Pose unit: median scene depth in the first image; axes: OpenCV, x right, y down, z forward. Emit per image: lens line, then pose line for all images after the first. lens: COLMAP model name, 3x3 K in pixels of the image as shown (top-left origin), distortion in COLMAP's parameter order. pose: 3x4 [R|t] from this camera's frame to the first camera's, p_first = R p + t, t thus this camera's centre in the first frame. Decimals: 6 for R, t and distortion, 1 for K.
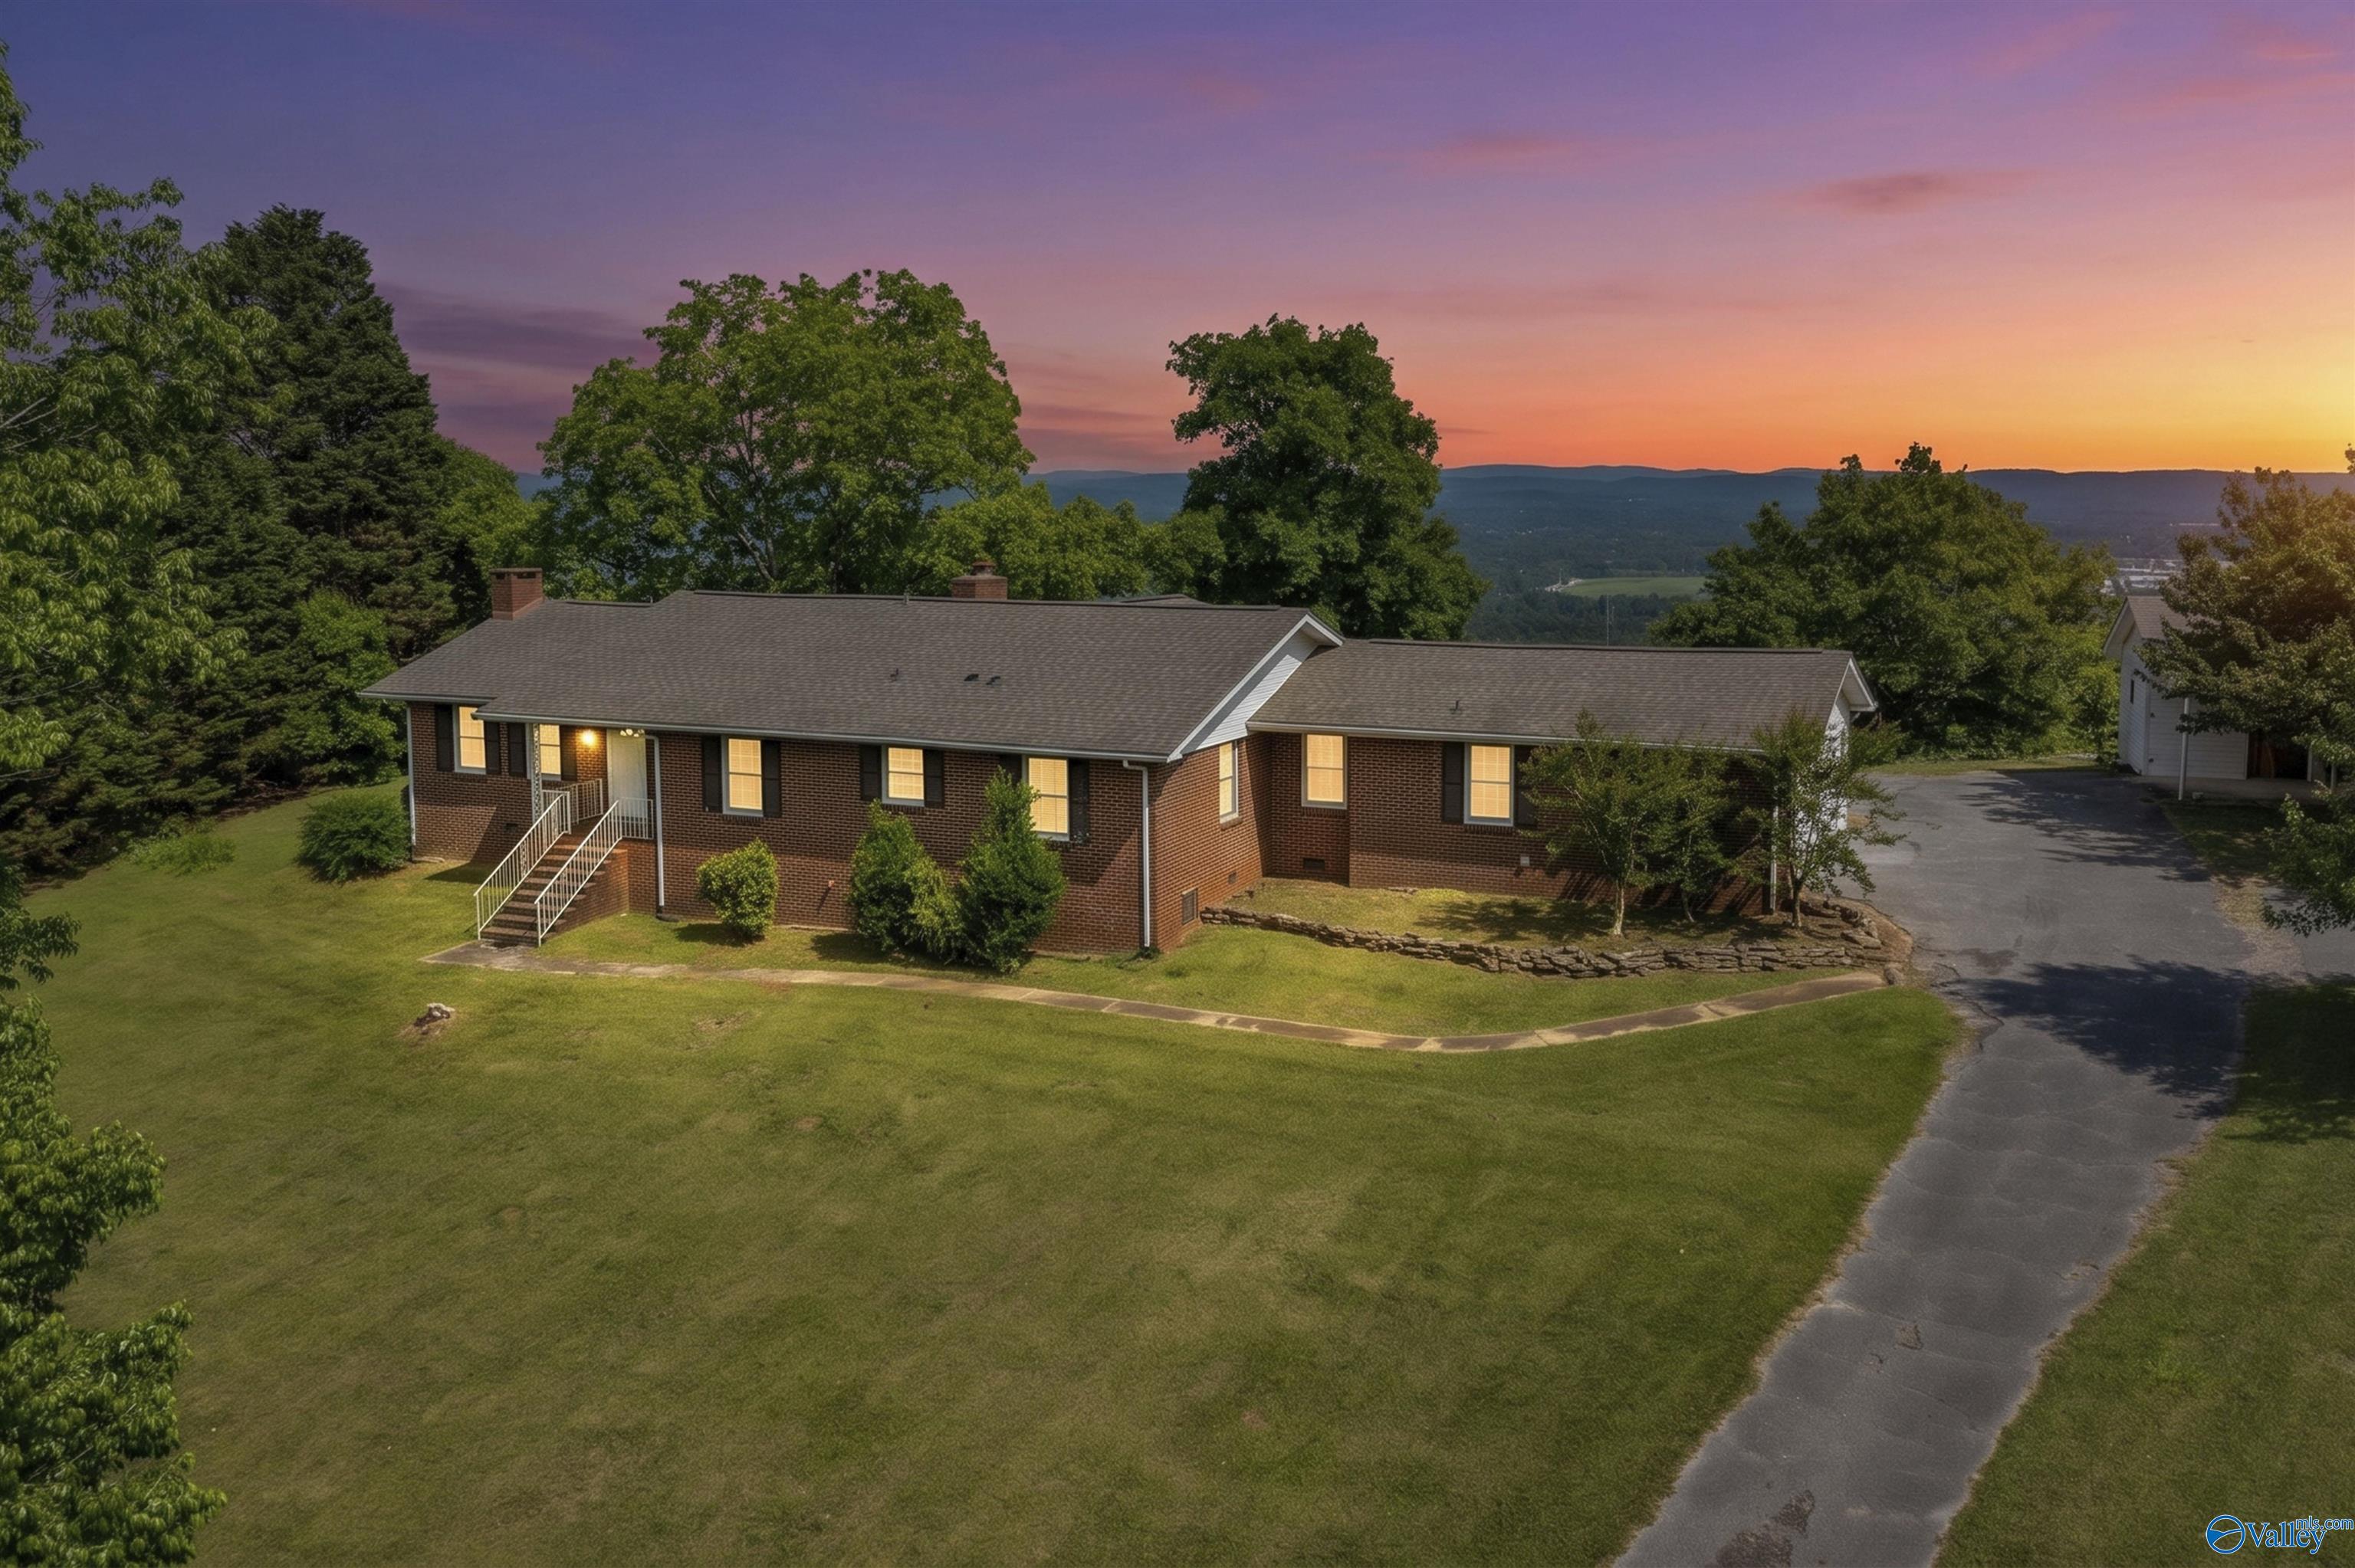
lens RADIAL K [[1901.3, 0, 1168.9], [0, 1901.3, 785.9], [0, 0, 1]] dist [-0.023191, 0.012869]
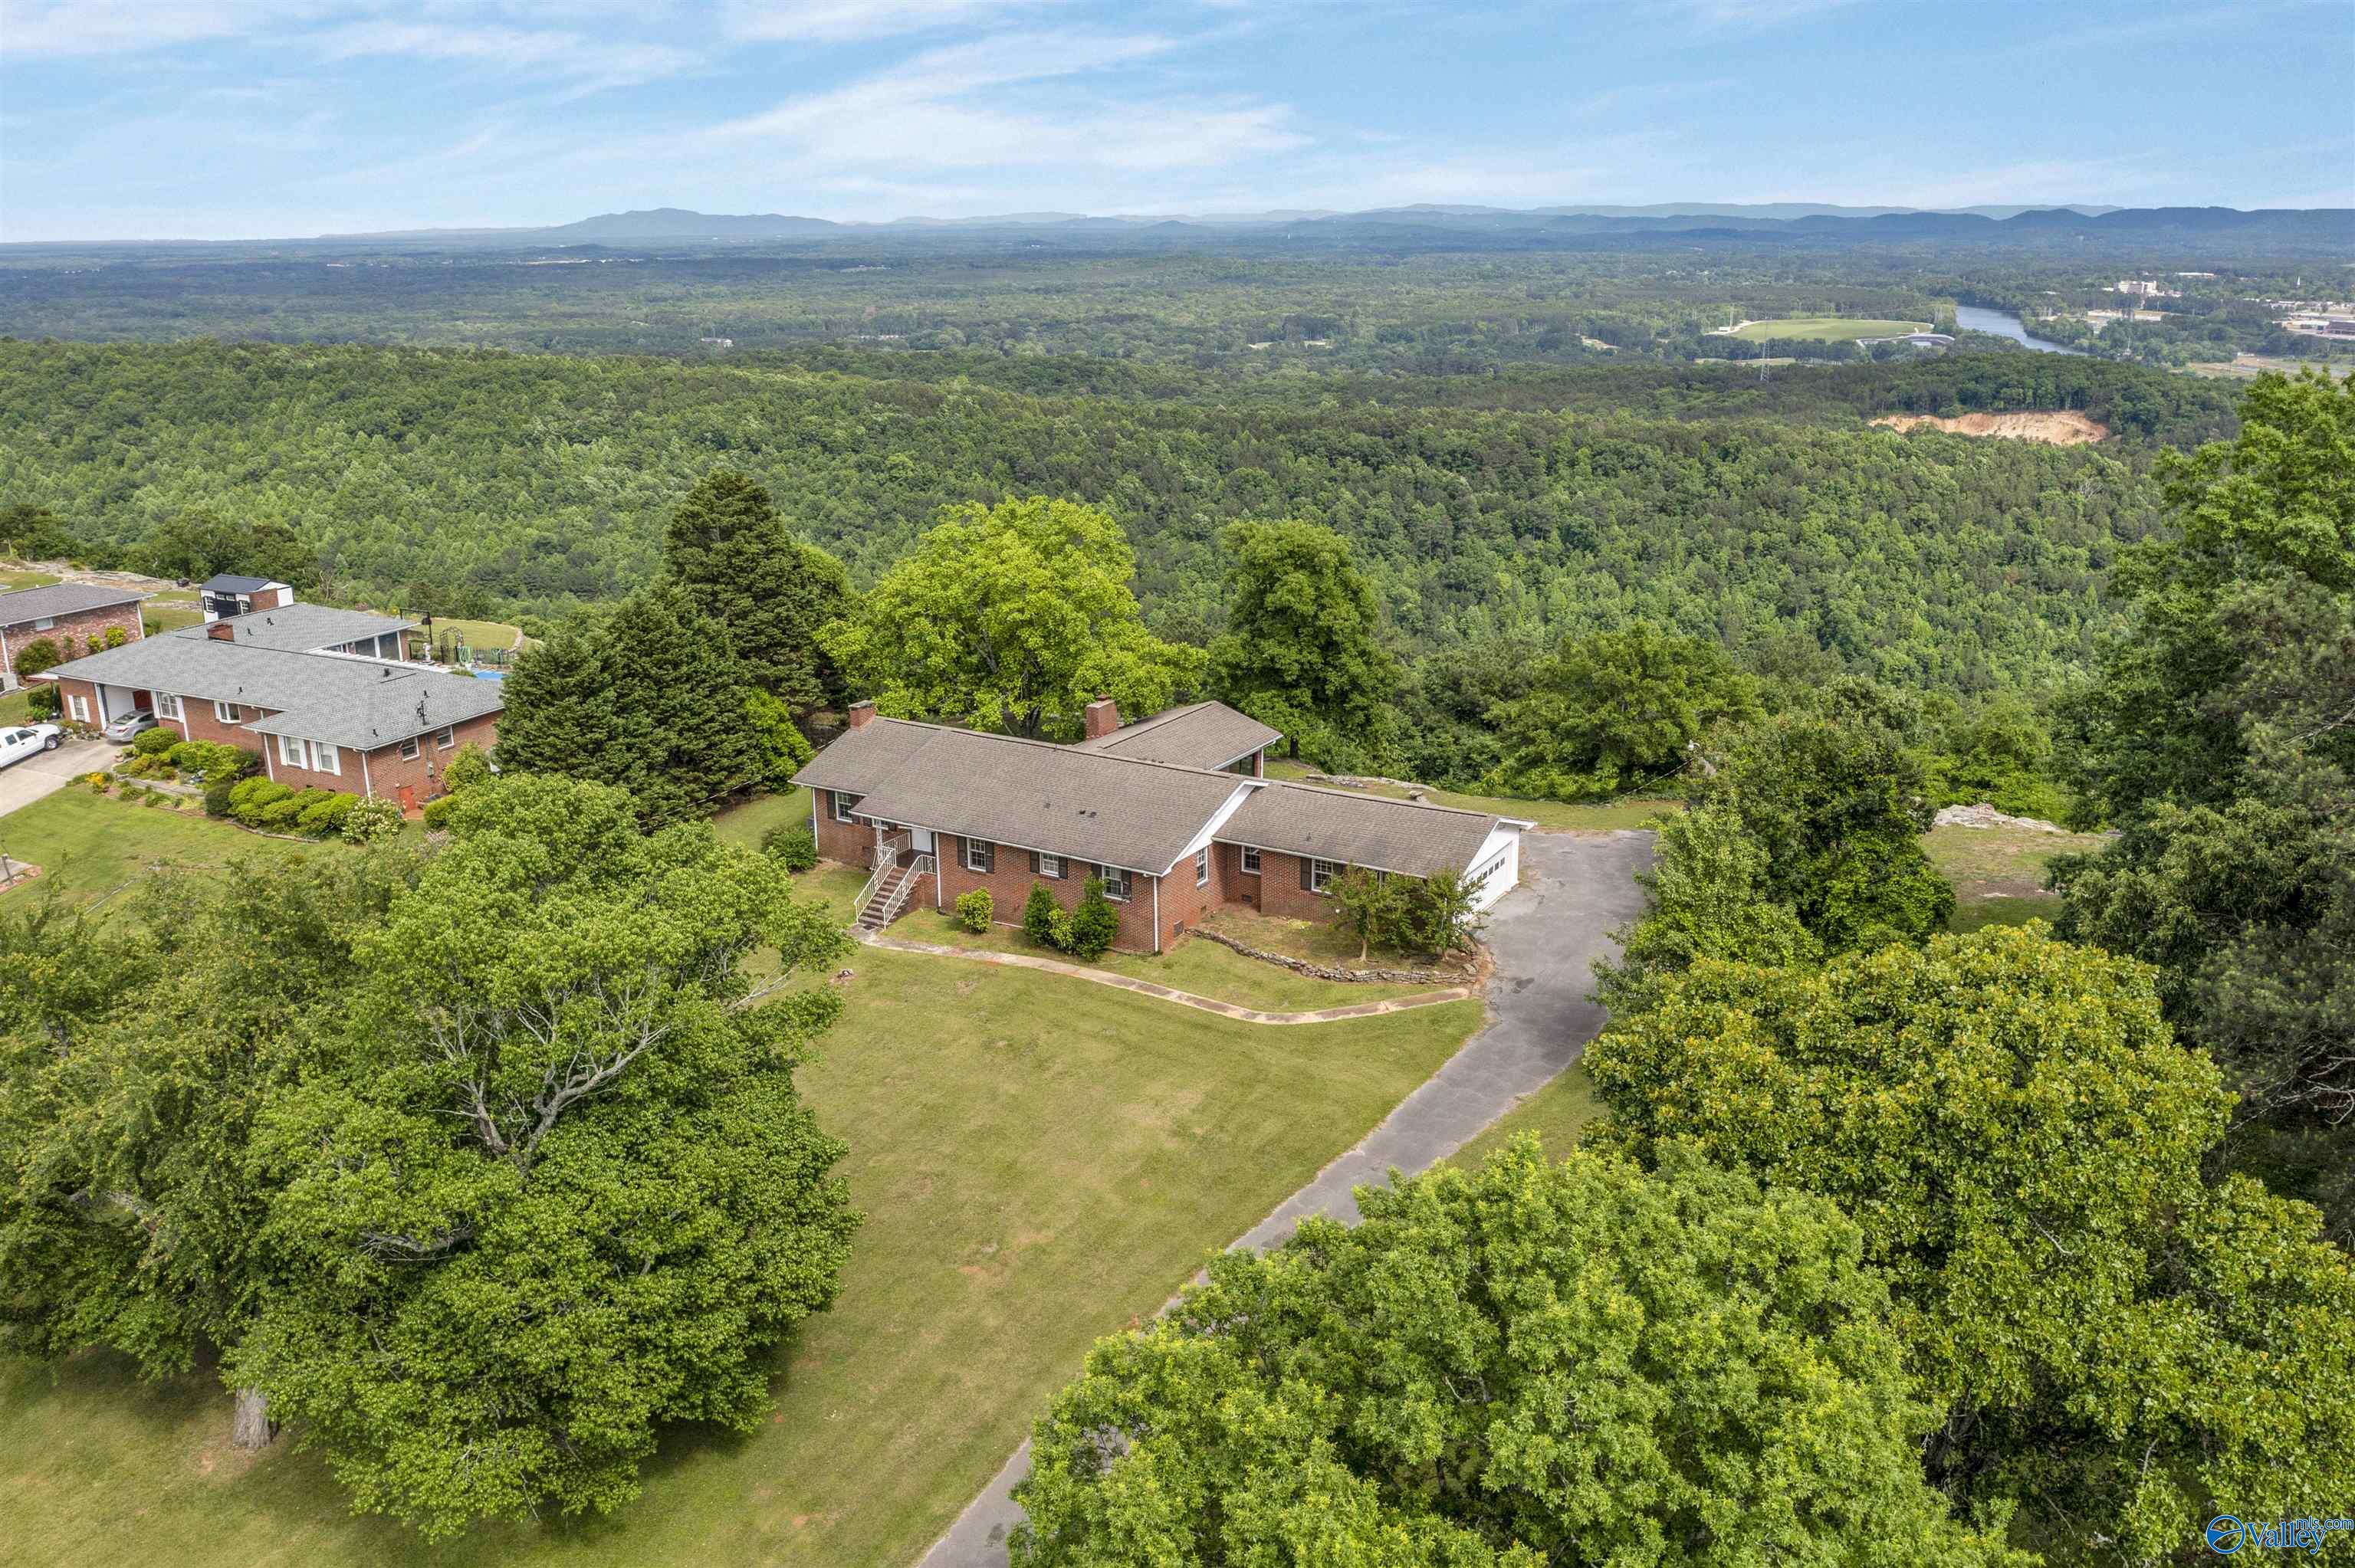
lens RADIAL K [[1876.2, 0, 1171.2], [0, 1876.2, 759.2], [0, 0, 1]] dist [-0.022833, -0.000433]
pose [[0.991860, 0.027045, -0.124429, 0.269439], [-0.003729, 0.982934, 0.183918, -0.531382], [0.127280, -0.181957, 0.975034, -1.073749]]
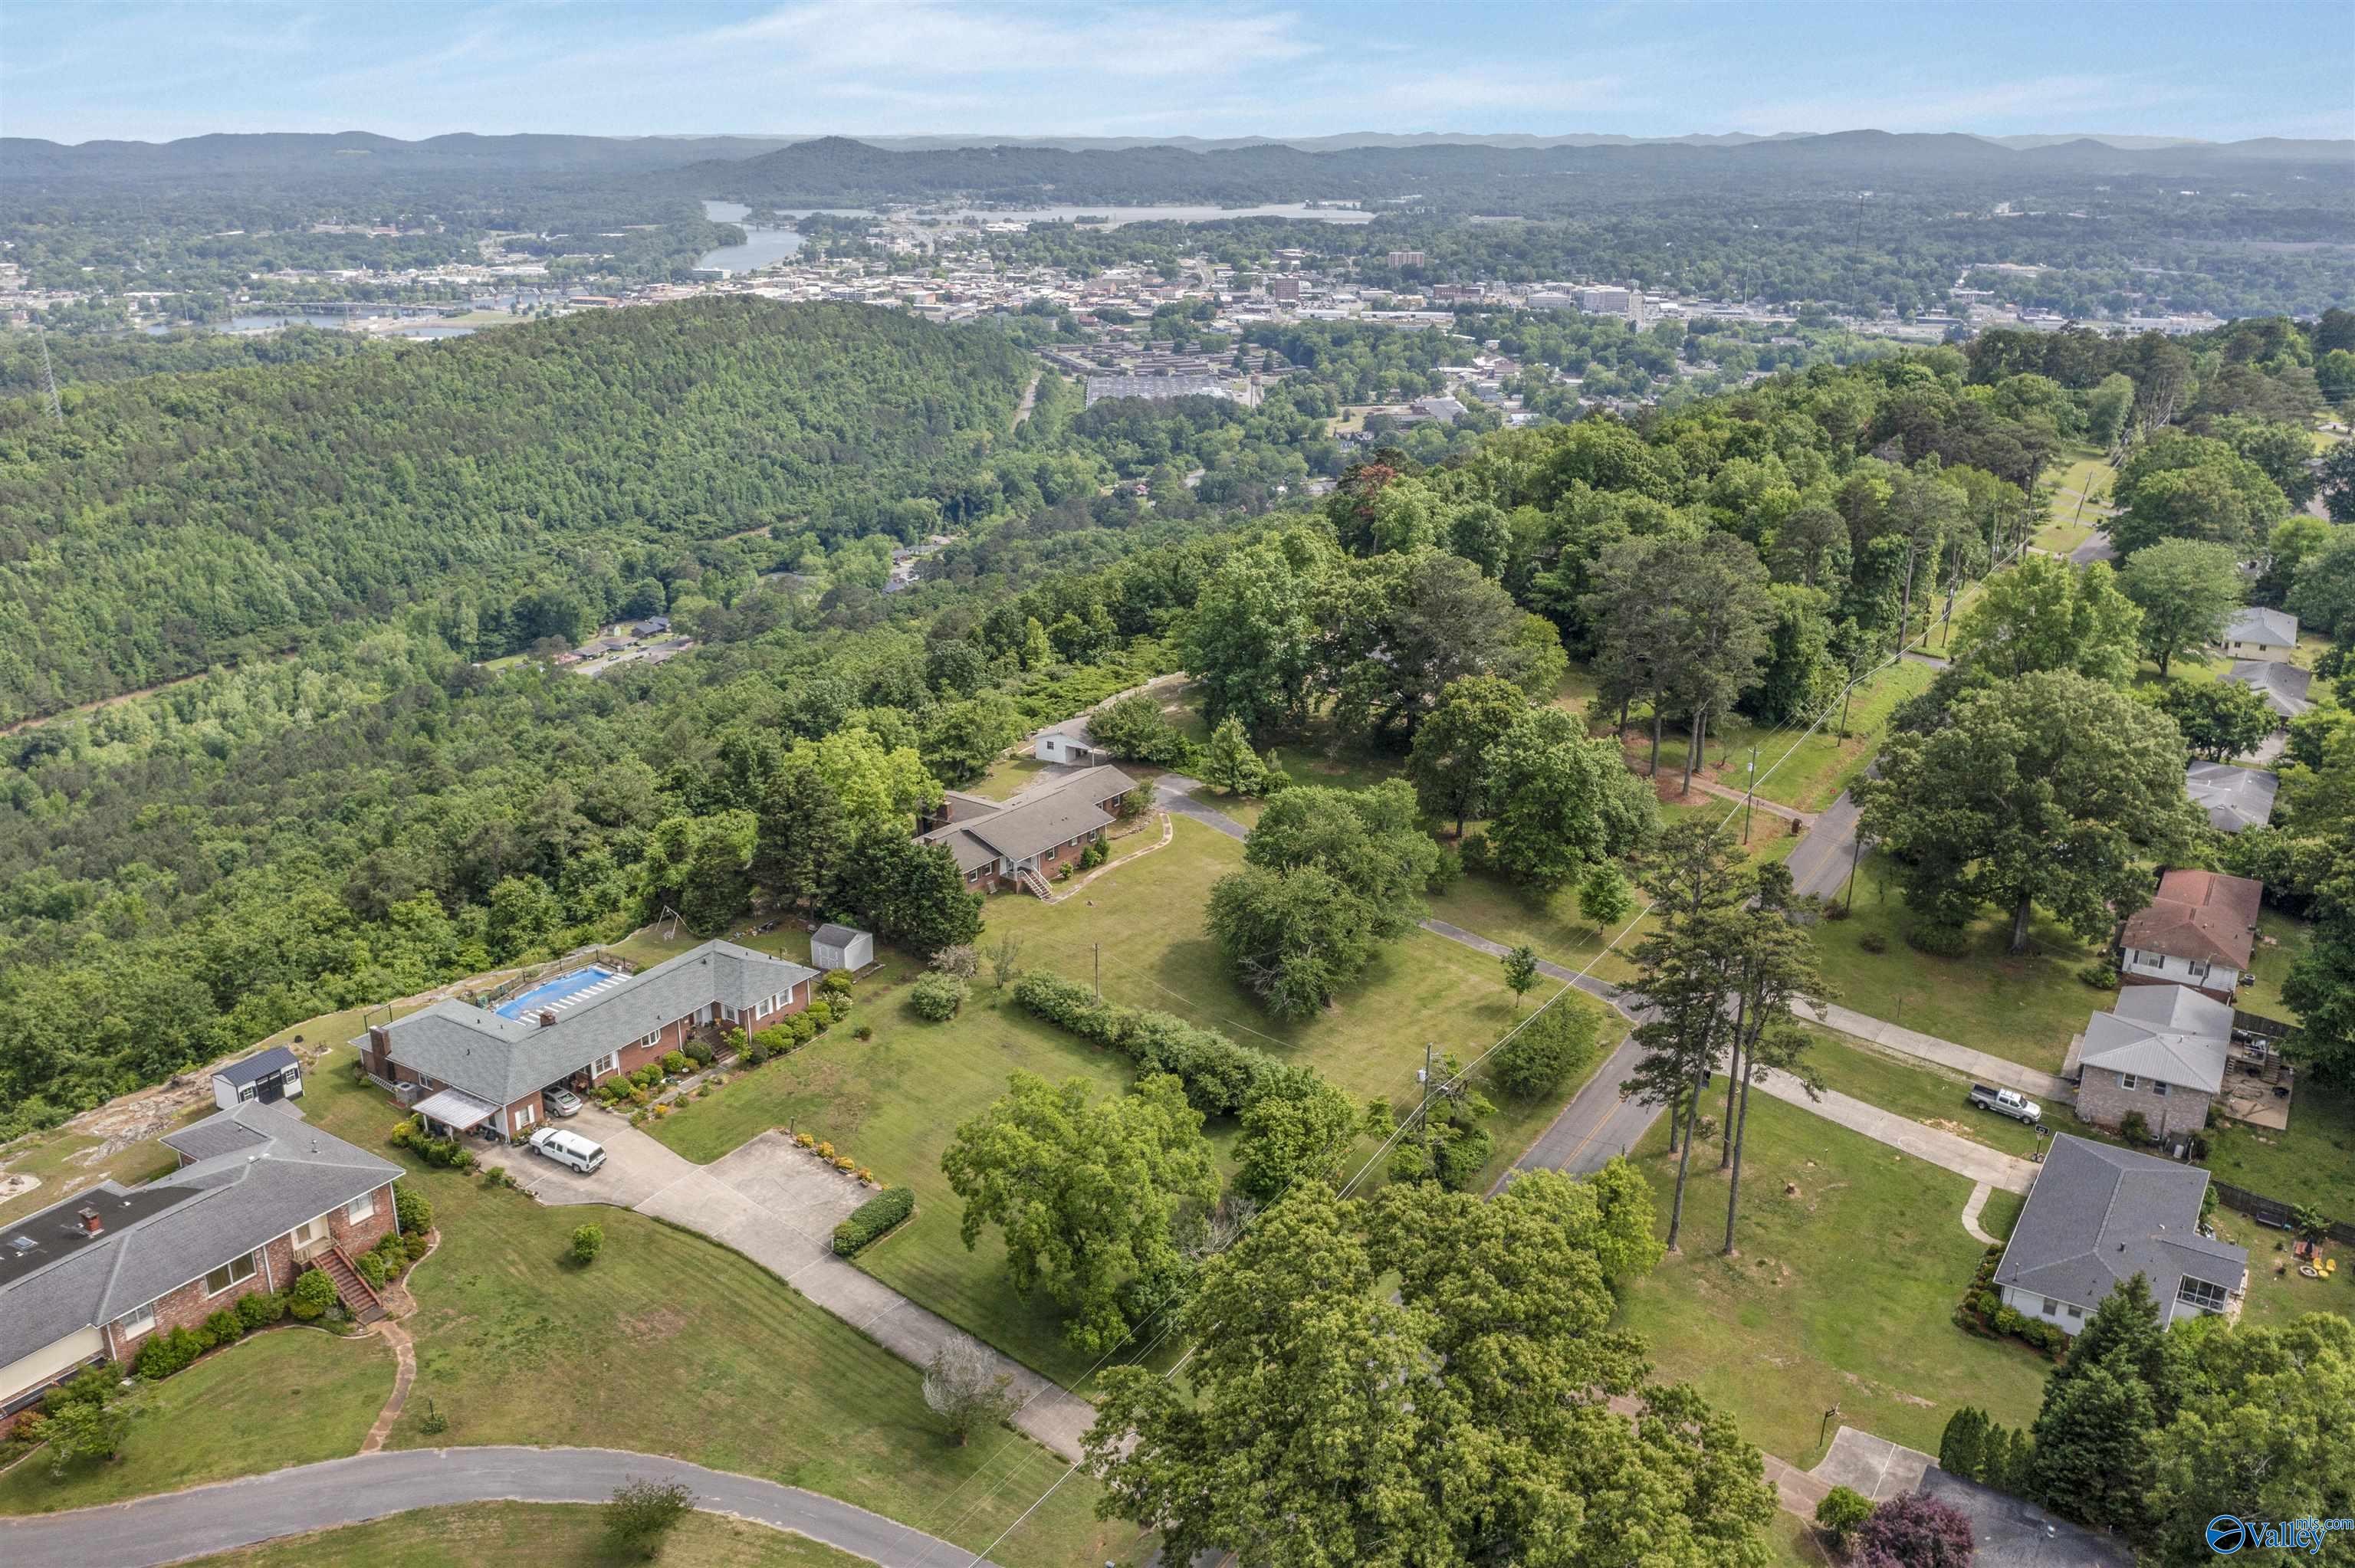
lens RADIAL K [[1901.3, 0, 1168.9], [0, 1901.3, 785.9], [0, 0, 1]] dist [-0.023191, 0.012869]
pose [[0.232266, -0.322674, 0.917570, -5.000322], [0.097154, 0.946347, 0.308201, -1.831304], [-0.967788, 0.017561, 0.251153, -0.720776]]
